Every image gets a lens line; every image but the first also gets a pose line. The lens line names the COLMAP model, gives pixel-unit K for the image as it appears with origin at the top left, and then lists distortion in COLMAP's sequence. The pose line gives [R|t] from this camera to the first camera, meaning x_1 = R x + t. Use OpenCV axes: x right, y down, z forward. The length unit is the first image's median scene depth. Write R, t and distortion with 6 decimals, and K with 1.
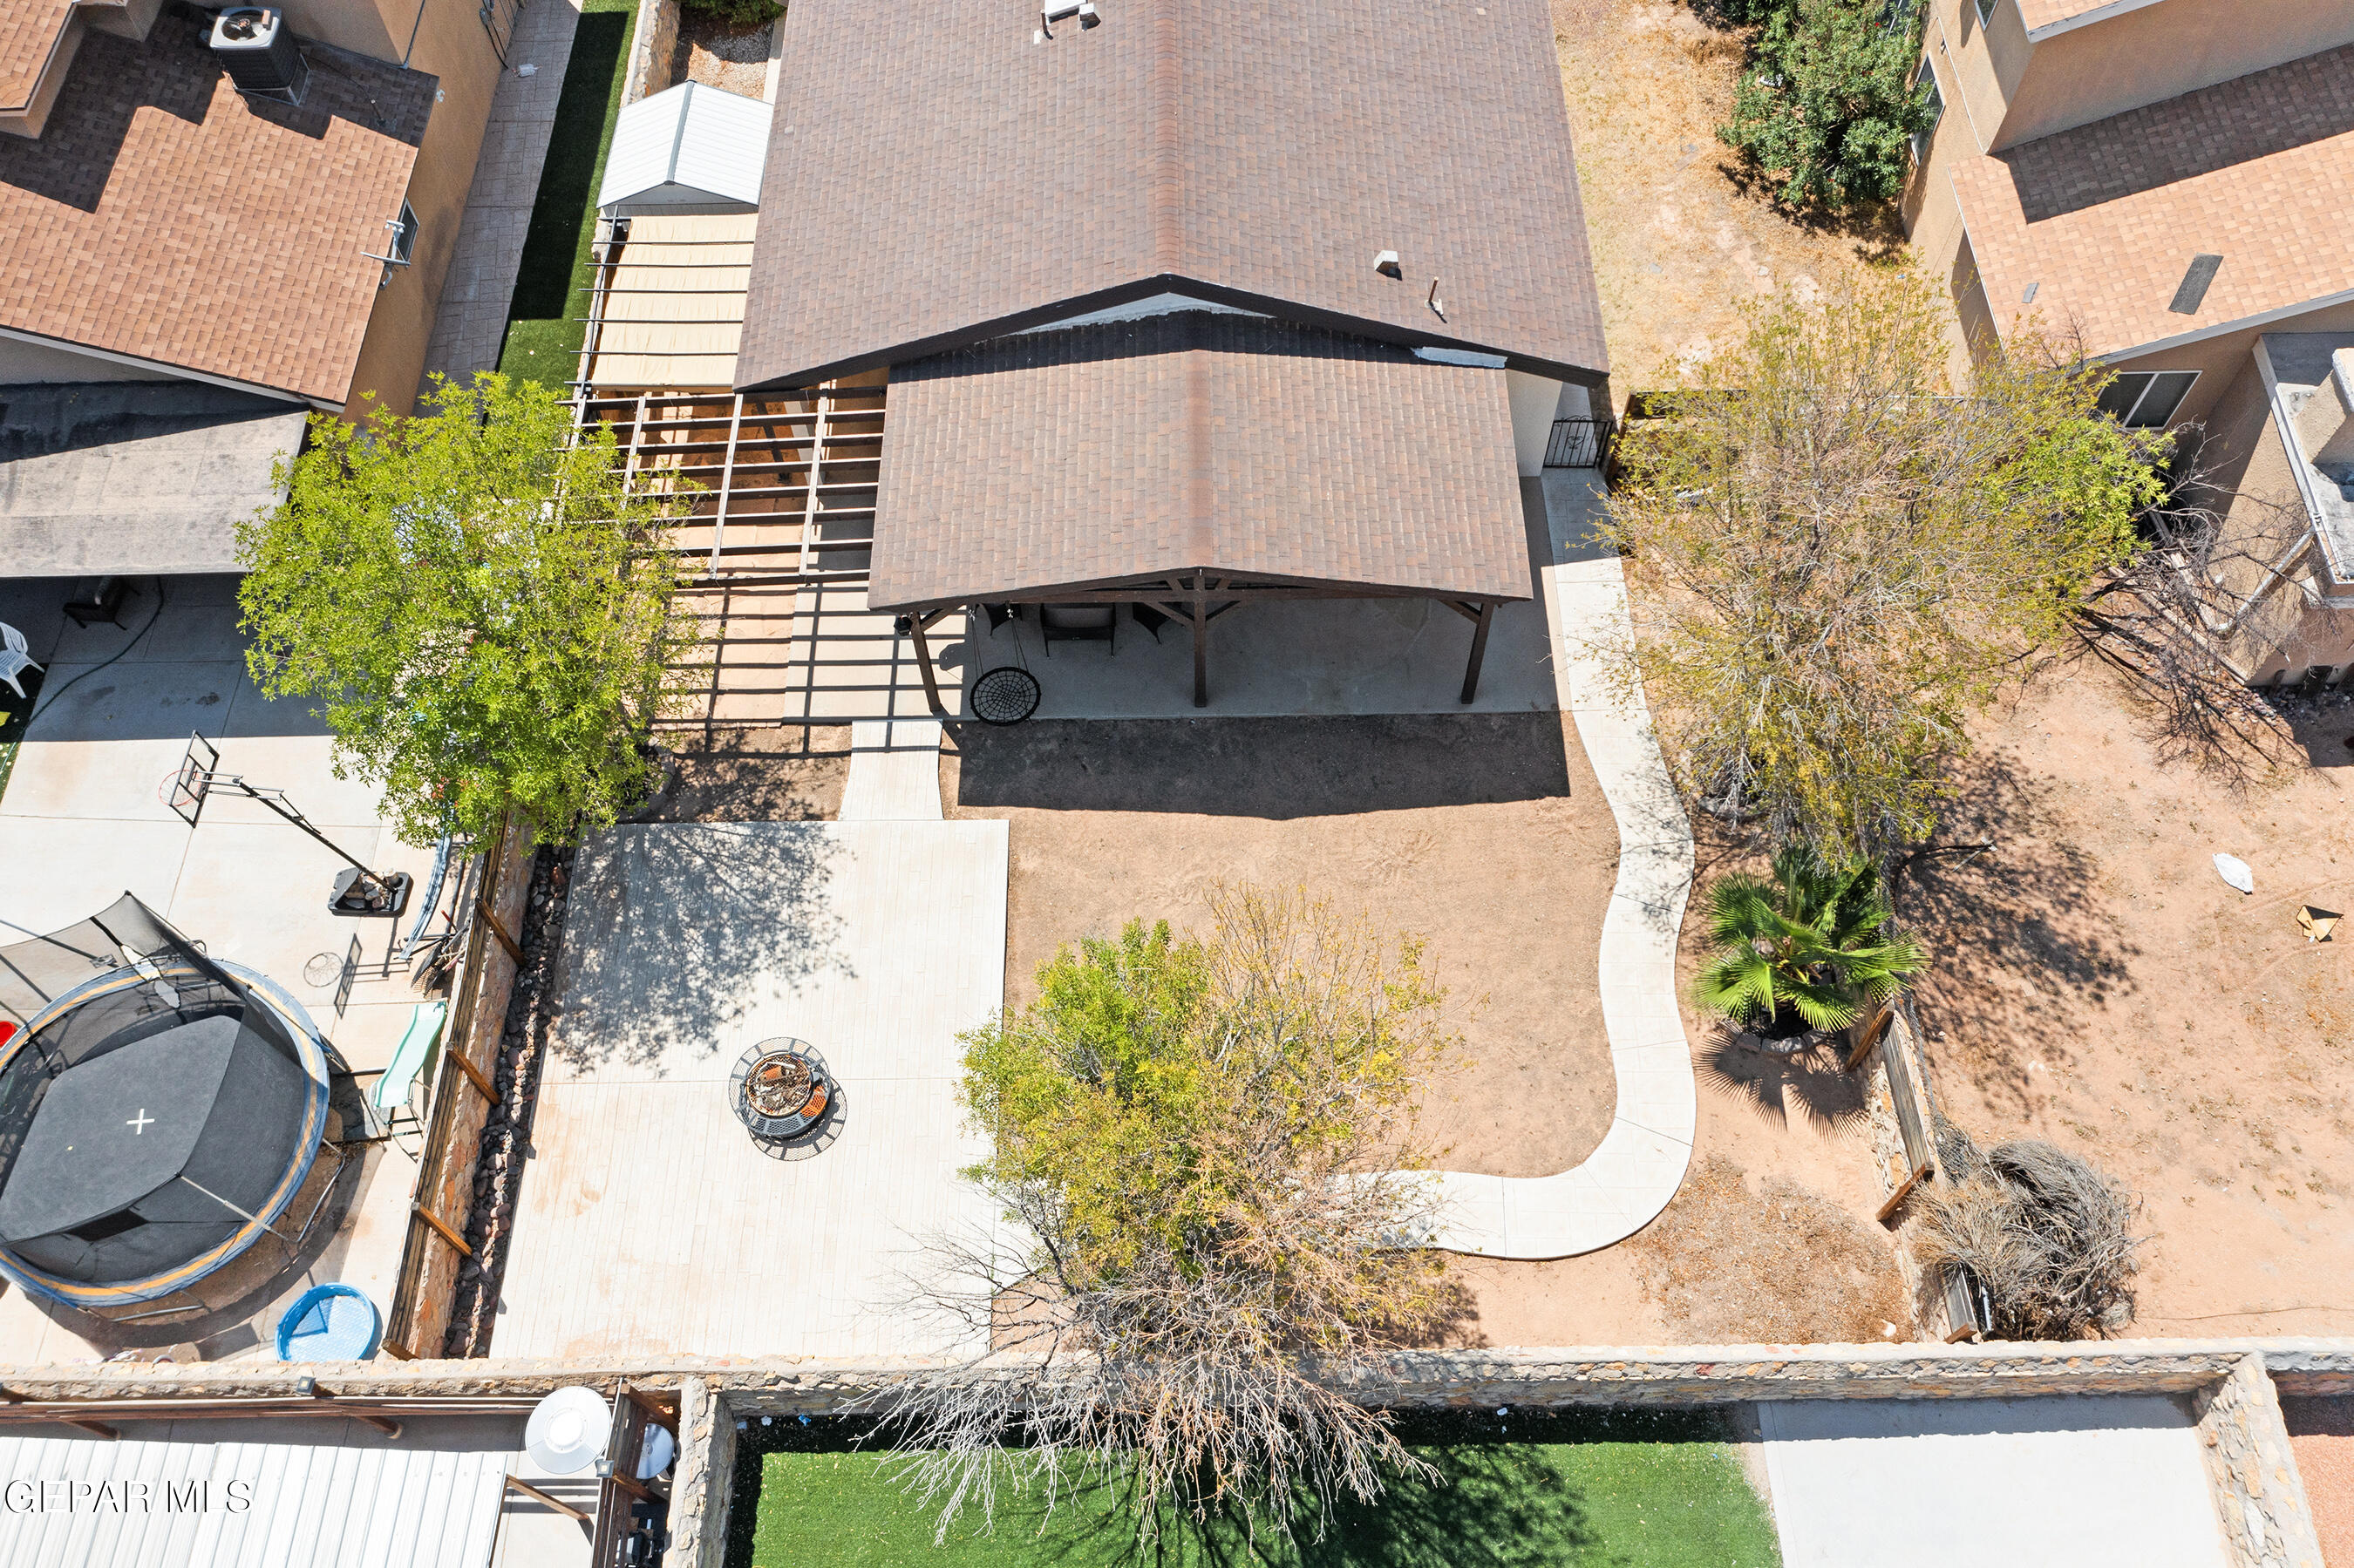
lens RADIAL K [[1898.0, 0, 1171.8], [0, 1898.0, 789.2], [0, 0, 1]] dist [-0.009047, 0.002131]
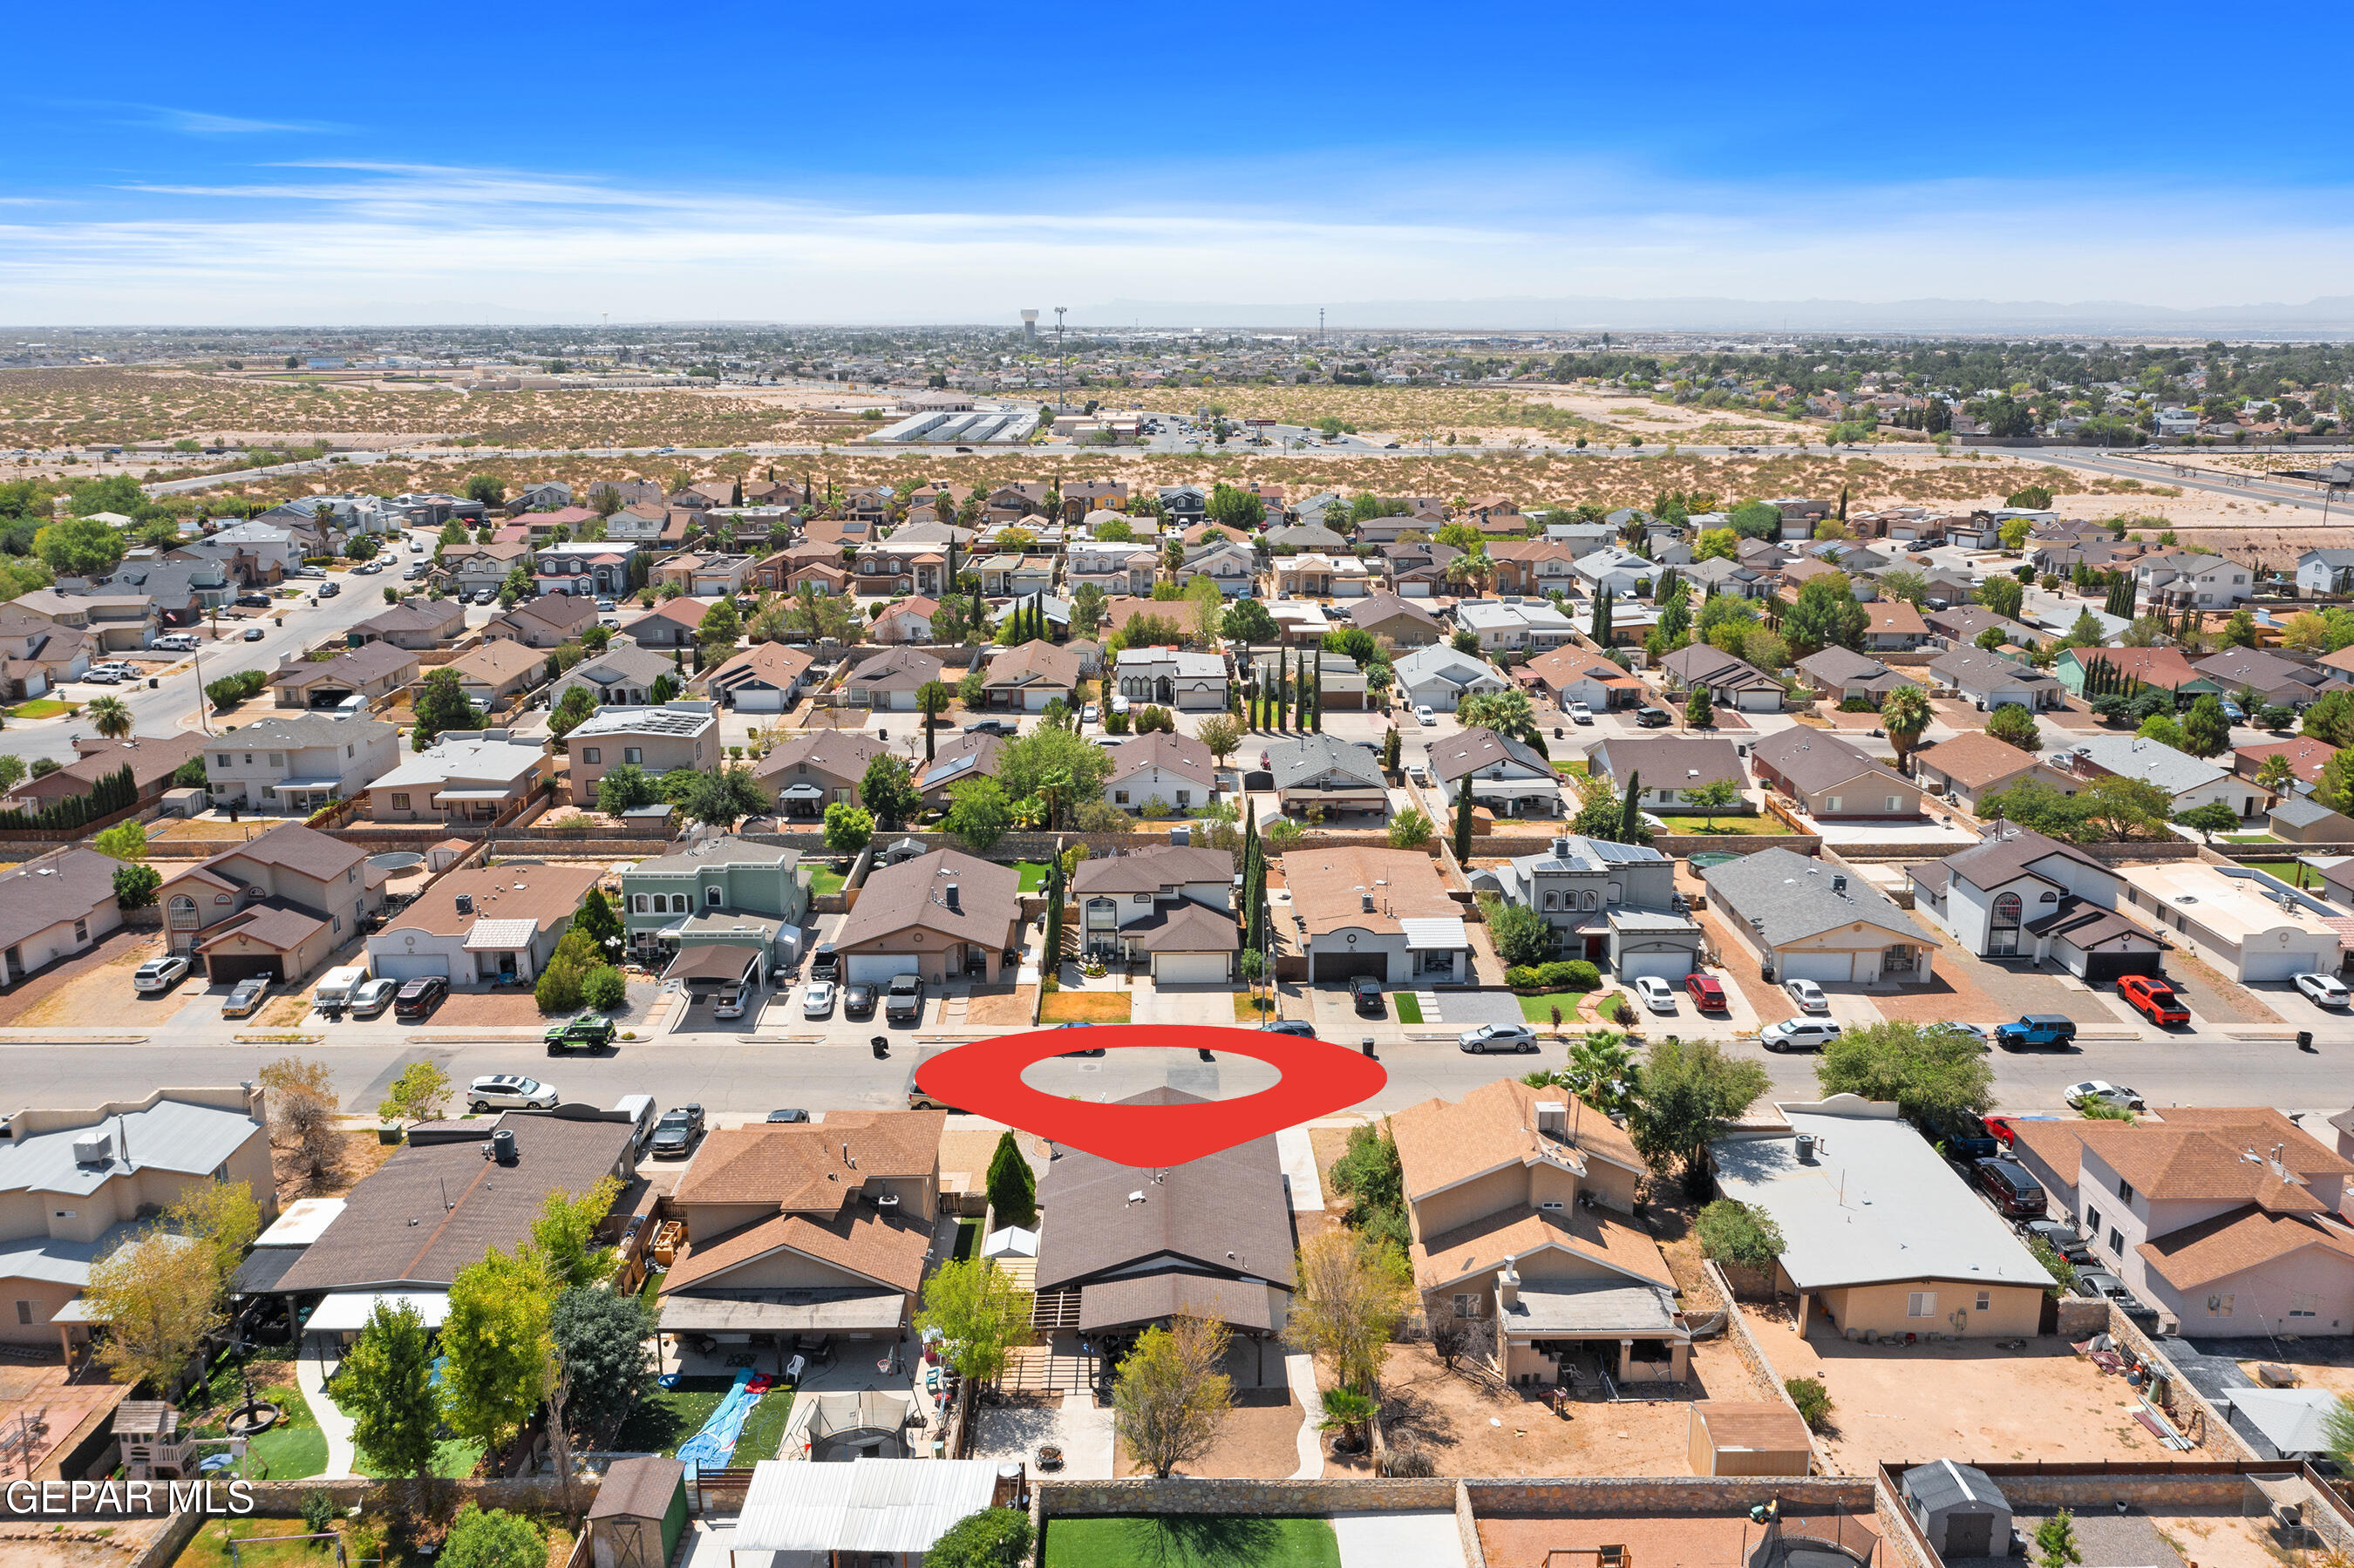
lens RADIAL K [[1909.4, 0, 1178.2], [0, 1909.4, 740.2], [0, 0, 1]] dist [-0.004214, -0.001877]
pose [[0.999813, 0.017055, 0.009090, -0.028331], [-0.005066, 0.685188, -0.728348, 1.606737], [-0.018650, 0.728166, 0.685147, -2.050276]]
